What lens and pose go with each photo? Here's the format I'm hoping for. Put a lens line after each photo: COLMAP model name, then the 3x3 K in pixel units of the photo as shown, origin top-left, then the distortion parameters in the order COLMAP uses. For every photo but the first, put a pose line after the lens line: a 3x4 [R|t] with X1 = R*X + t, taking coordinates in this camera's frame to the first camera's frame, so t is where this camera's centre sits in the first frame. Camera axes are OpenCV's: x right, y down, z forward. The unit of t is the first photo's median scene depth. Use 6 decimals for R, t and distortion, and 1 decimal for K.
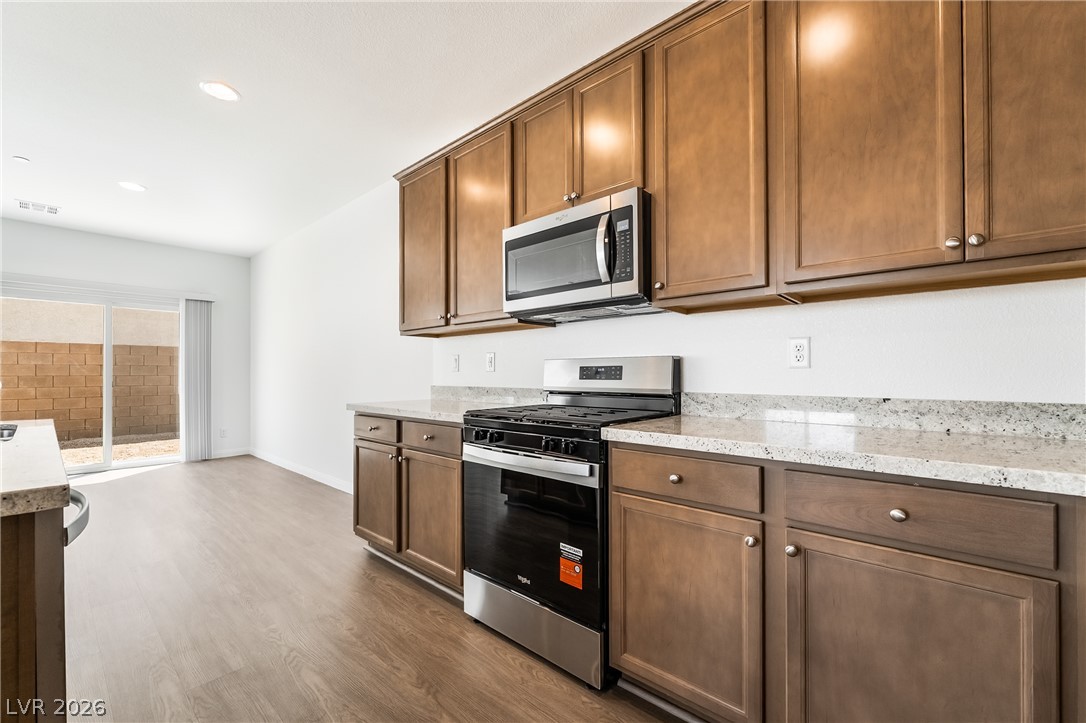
lens RADIAL K [[446.0, 0, 547.0], [0, 446.0, 367.5], [0, 0, 1]] dist [-0.001751, 0.000205]
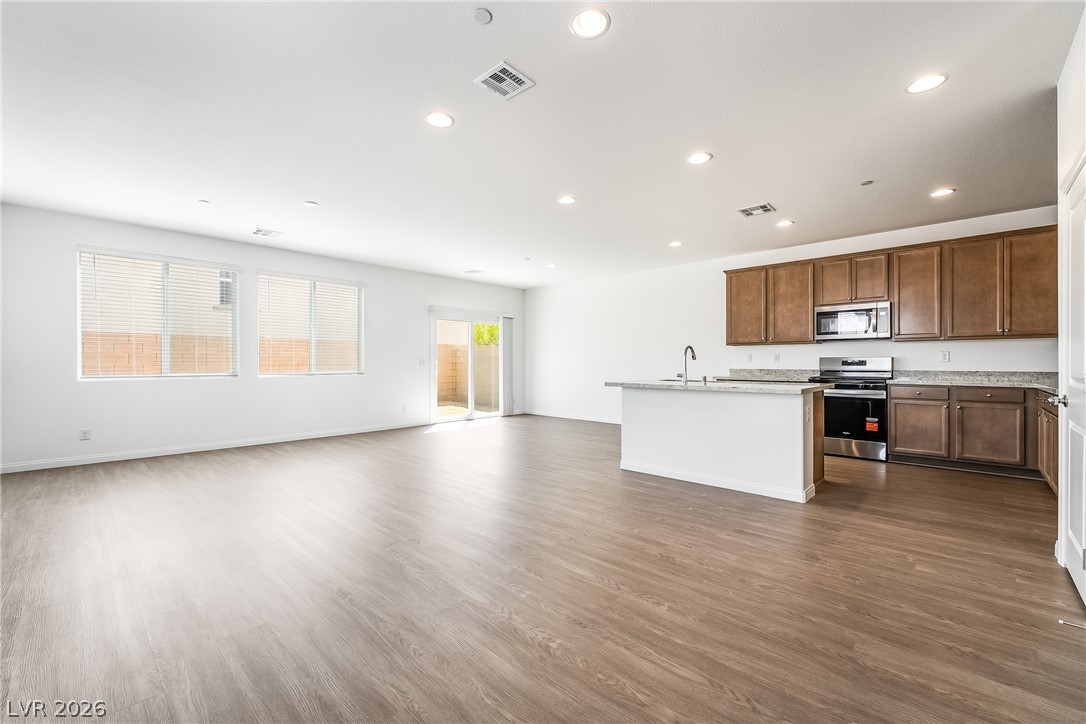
lens RADIAL K [[446.0, 0, 532.9], [0, 446.0, 359.2], [0, 0, 1]] dist [-0.001751, 0.000205]
pose [[0.999416, 0.005907, -0.033647, -2.212944], [-0.005818, 0.999979, 0.002737, -0.008575], [0.033662, -0.002540, 0.999430, -2.200066]]
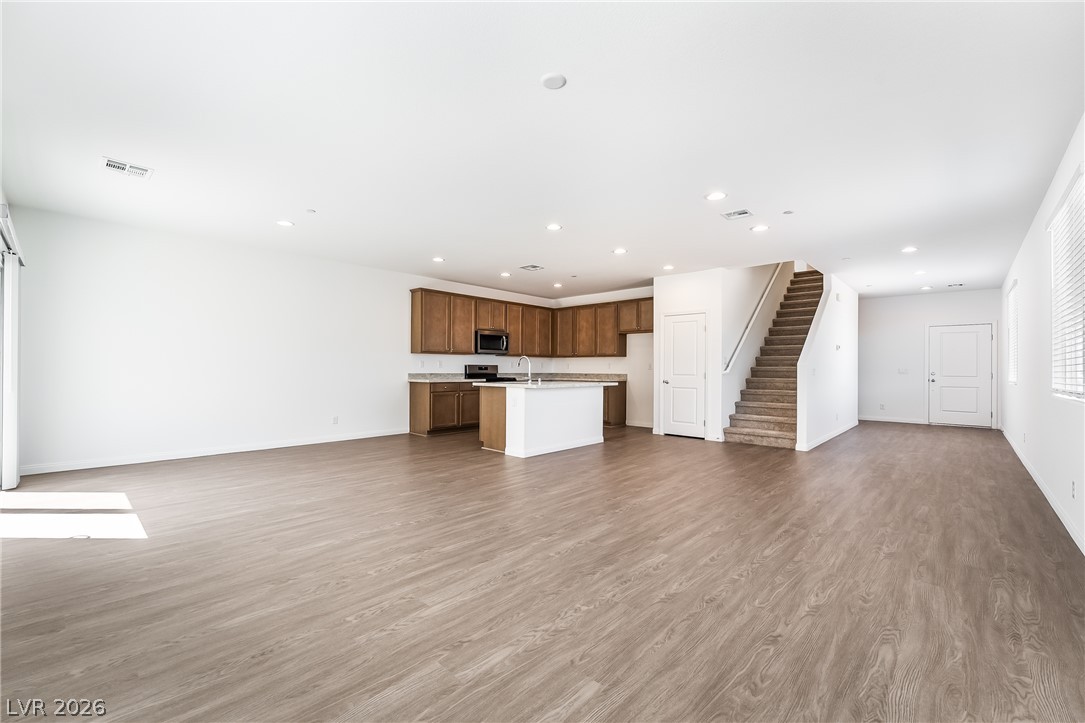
lens RADIAL K [[445.6, 0, 537.2], [0, 445.6, 368.8], [0, 0, 1]] dist [-0.001751, 0.000205]
pose [[0.043511, 0.006236, 0.999034, -5.161003], [-0.018694, 0.999811, -0.005427, 0.035245], [-0.998878, -0.018440, 0.043619, 0.451947]]
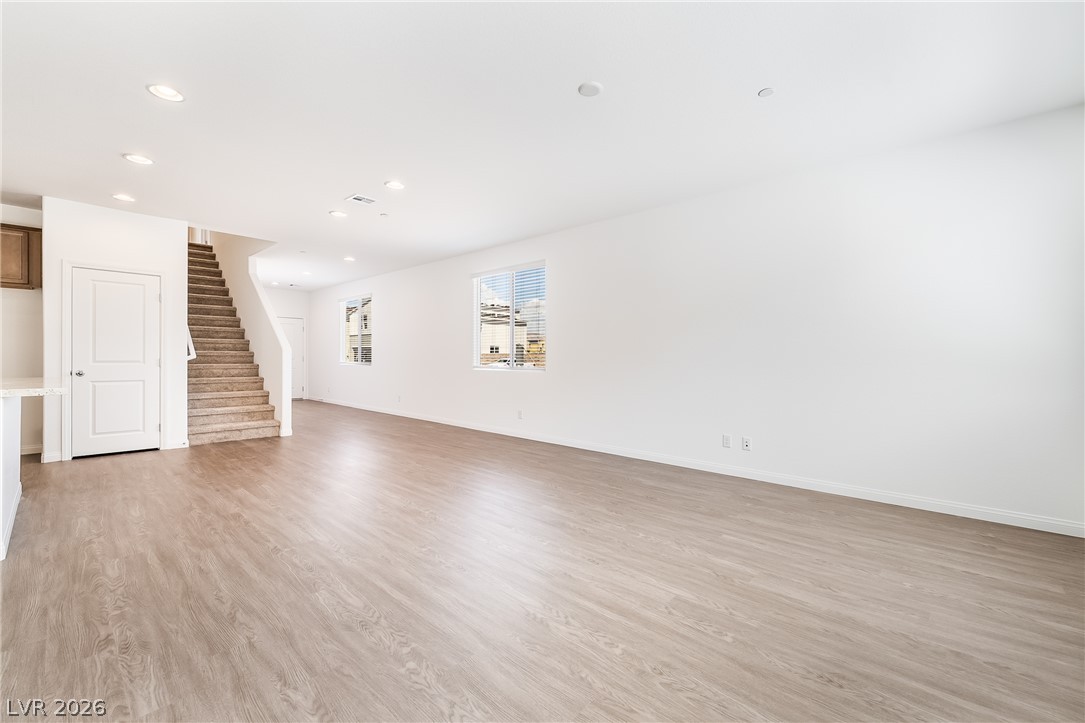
lens RADIAL K [[445.6, 0, 546.3], [0, 445.6, 356.3], [0, 0, 1]] dist [-0.001751, 0.000205]
pose [[-0.998959, 0.000100, 0.045617, -3.621683], [-0.000586, 0.999887, -0.015037, 0.050468], [-0.045613, -0.015048, -0.998846, 2.060168]]
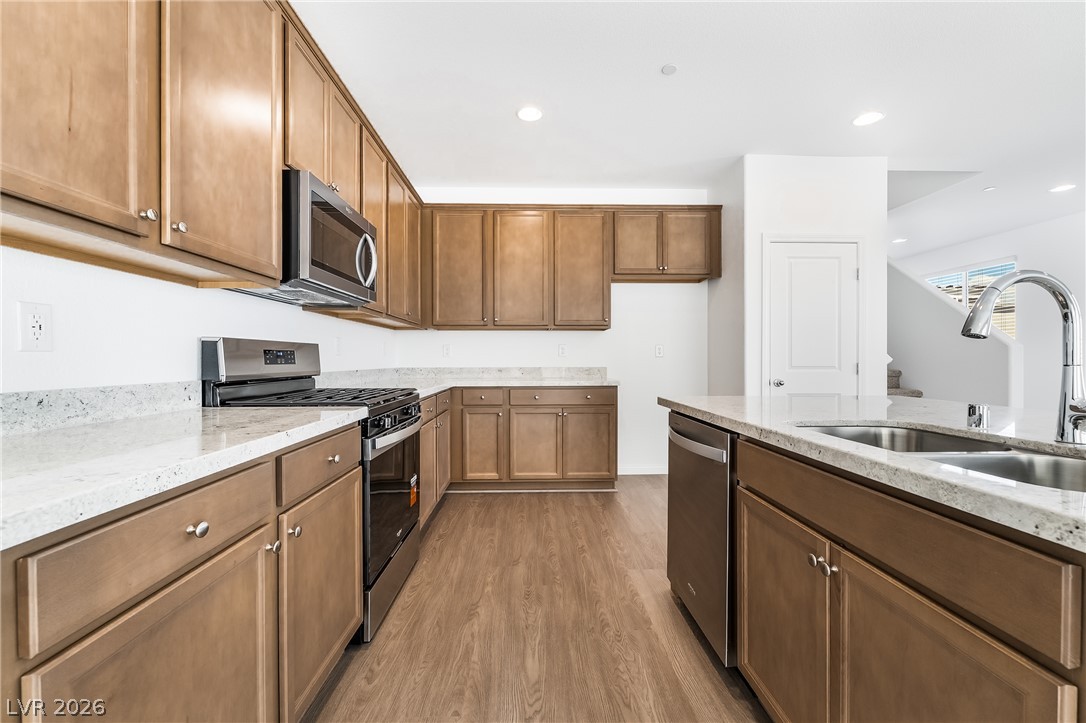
lens RADIAL K [[446.0, 0, 535.4], [0, 446.0, 359.6], [0, 0, 1]] dist [-0.001751, 0.000205]
pose [[-0.676328, 0.006110, 0.736575, -1.248440], [-0.003525, 0.999927, -0.011532, 0.034872], [-0.736592, -0.010396, -0.676257, 1.650770]]
